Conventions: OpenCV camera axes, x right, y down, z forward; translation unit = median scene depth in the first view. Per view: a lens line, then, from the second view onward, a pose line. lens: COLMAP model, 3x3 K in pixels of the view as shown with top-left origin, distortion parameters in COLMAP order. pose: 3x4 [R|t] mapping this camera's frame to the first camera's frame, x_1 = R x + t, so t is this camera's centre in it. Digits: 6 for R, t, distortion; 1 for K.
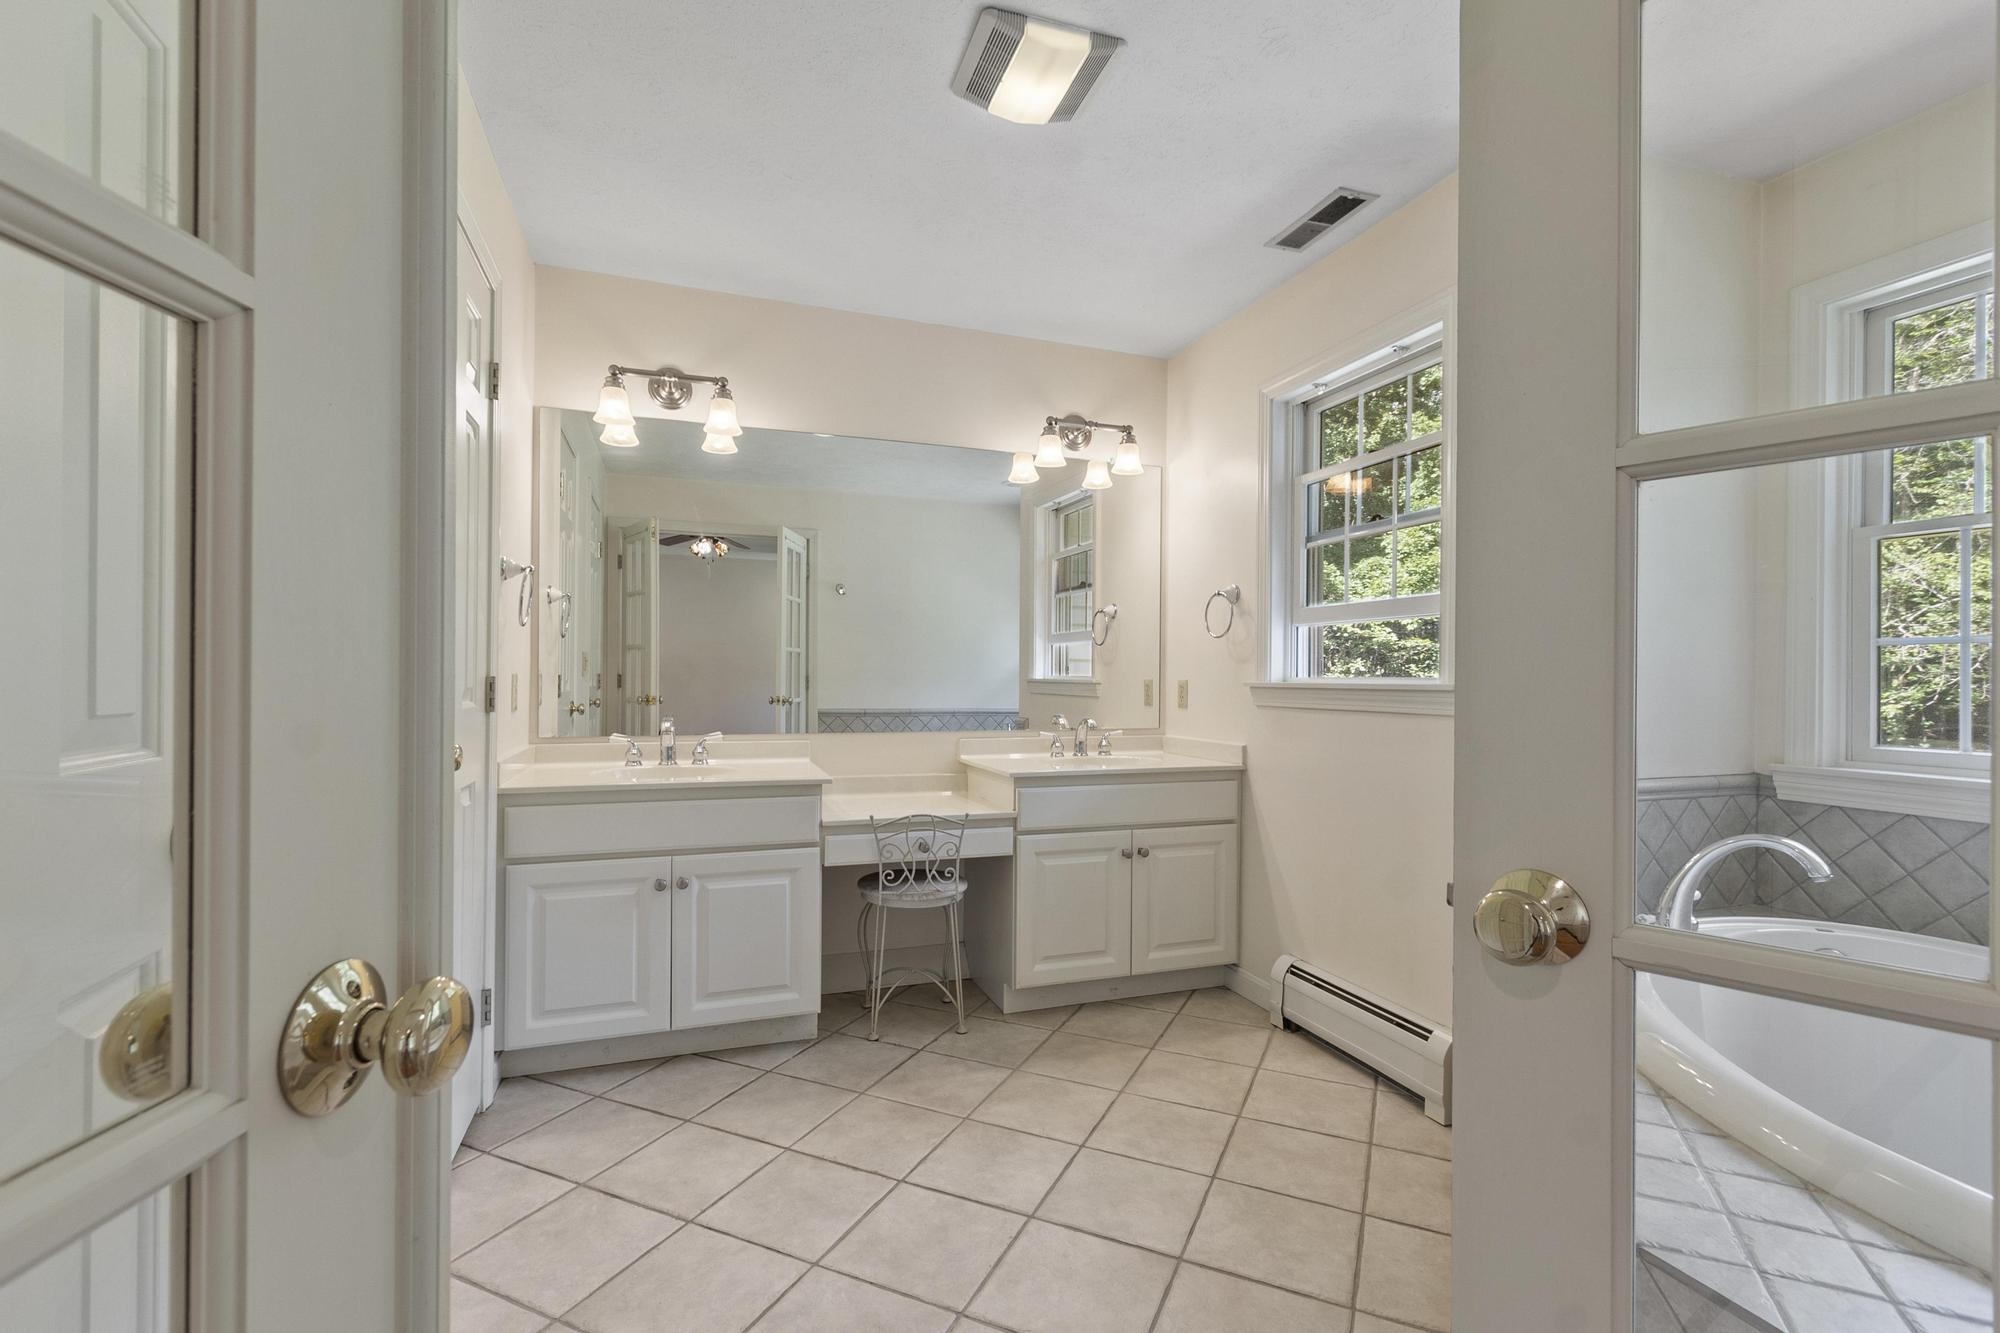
lens RADIAL K [[881.4, 0, 1000.0], [0, 881.4, 666.5], [0, 0, 1]] dist [-0.000706, -0.000001]
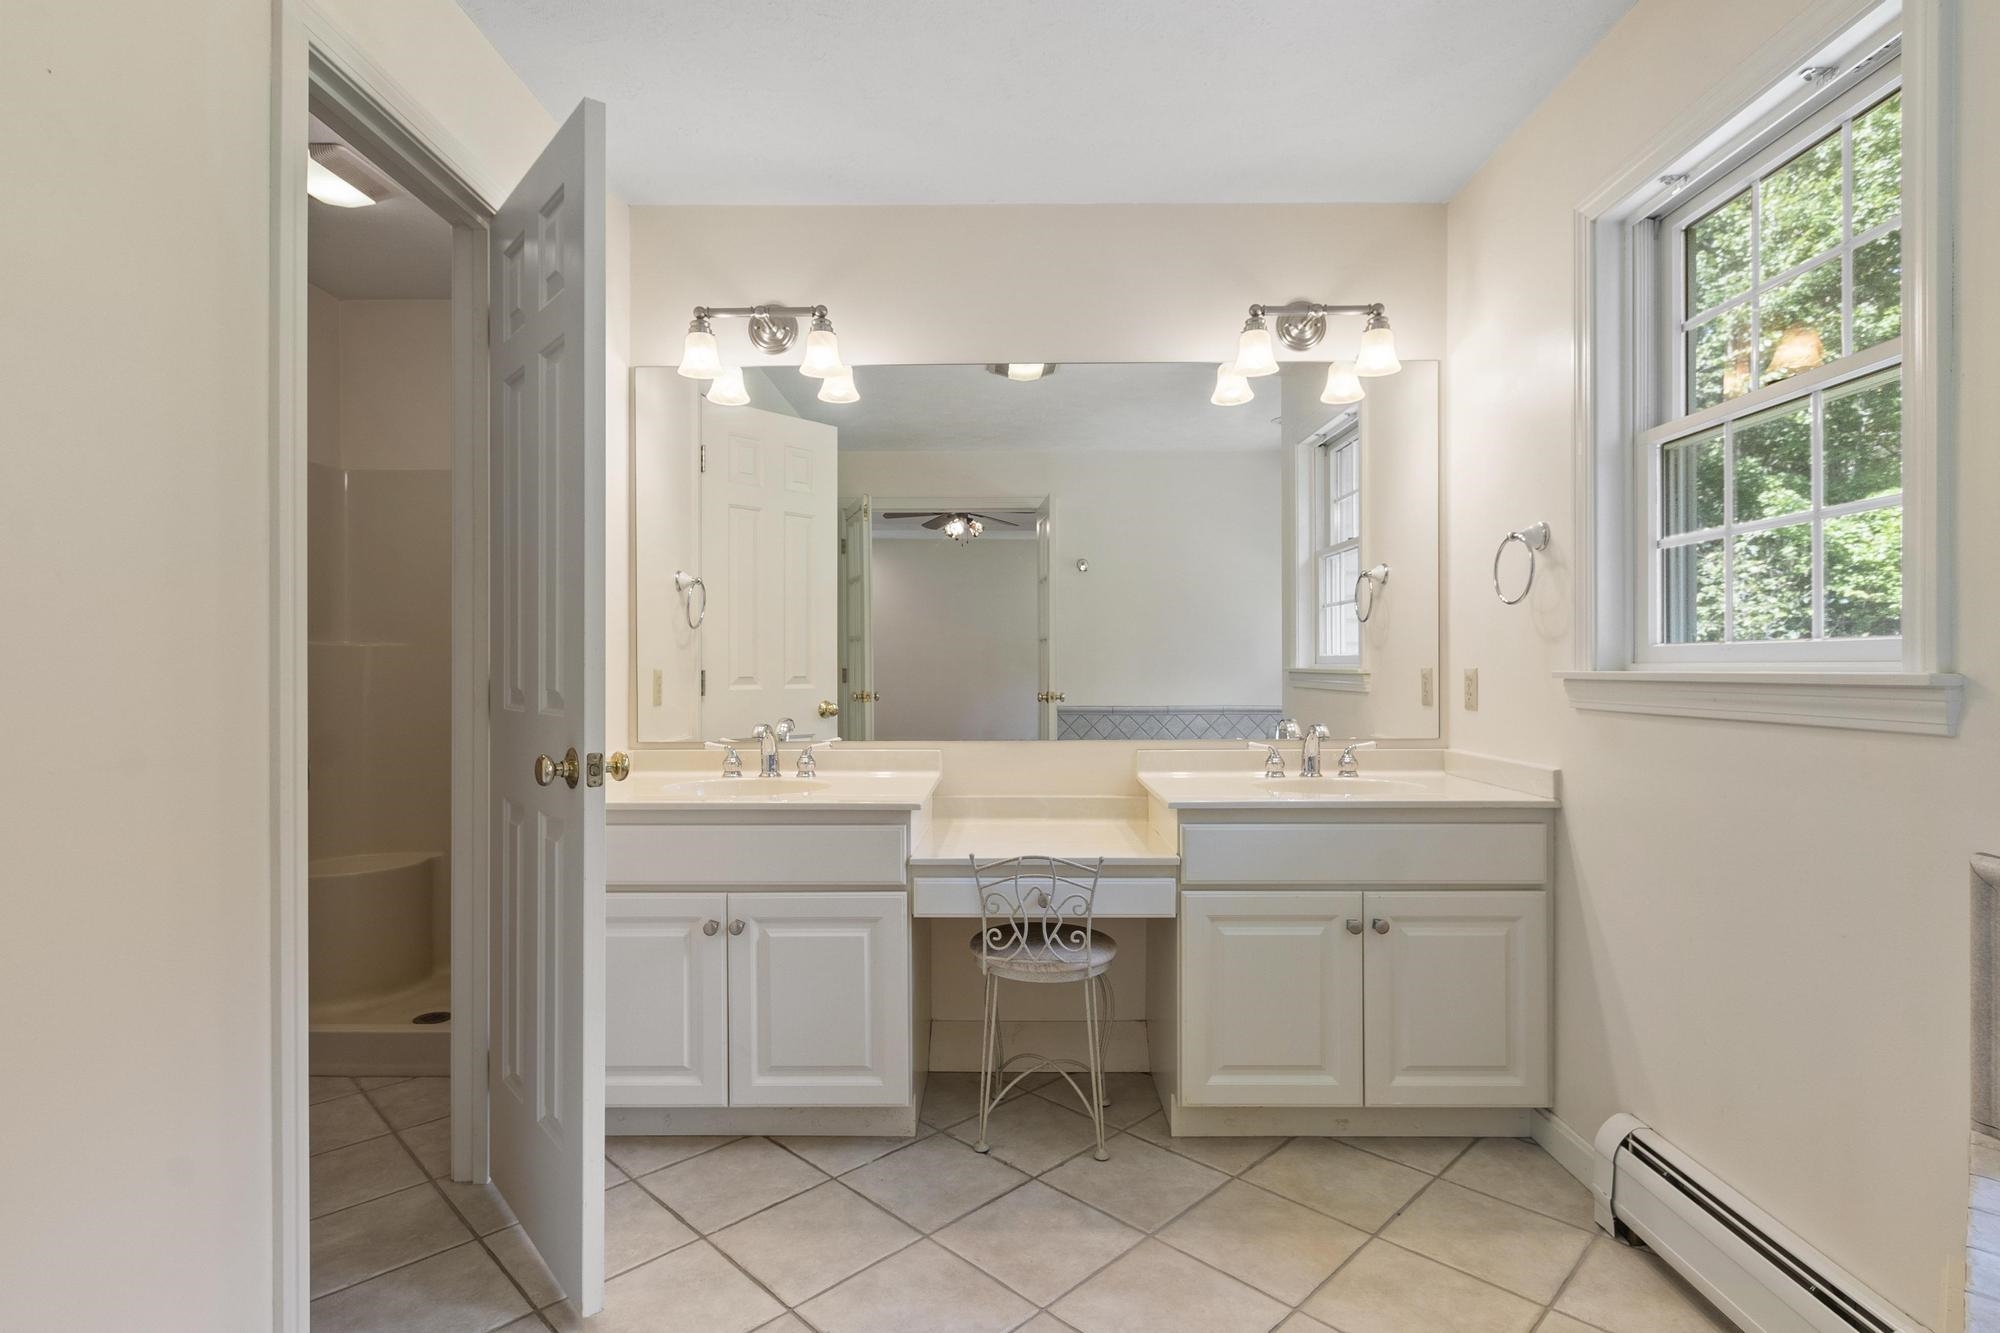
lens RADIAL K [[975.1, 0, 995.5], [0, 975.1, 658.2], [0, 0, 1]] dist [0.000630, -0.001346]
pose [[0.939360, -0.014175, -0.342640, 0.148150], [0.014884, 0.999889, -0.000559, 0.002739], [0.342610, -0.004575, 0.939467, 0.208362]]
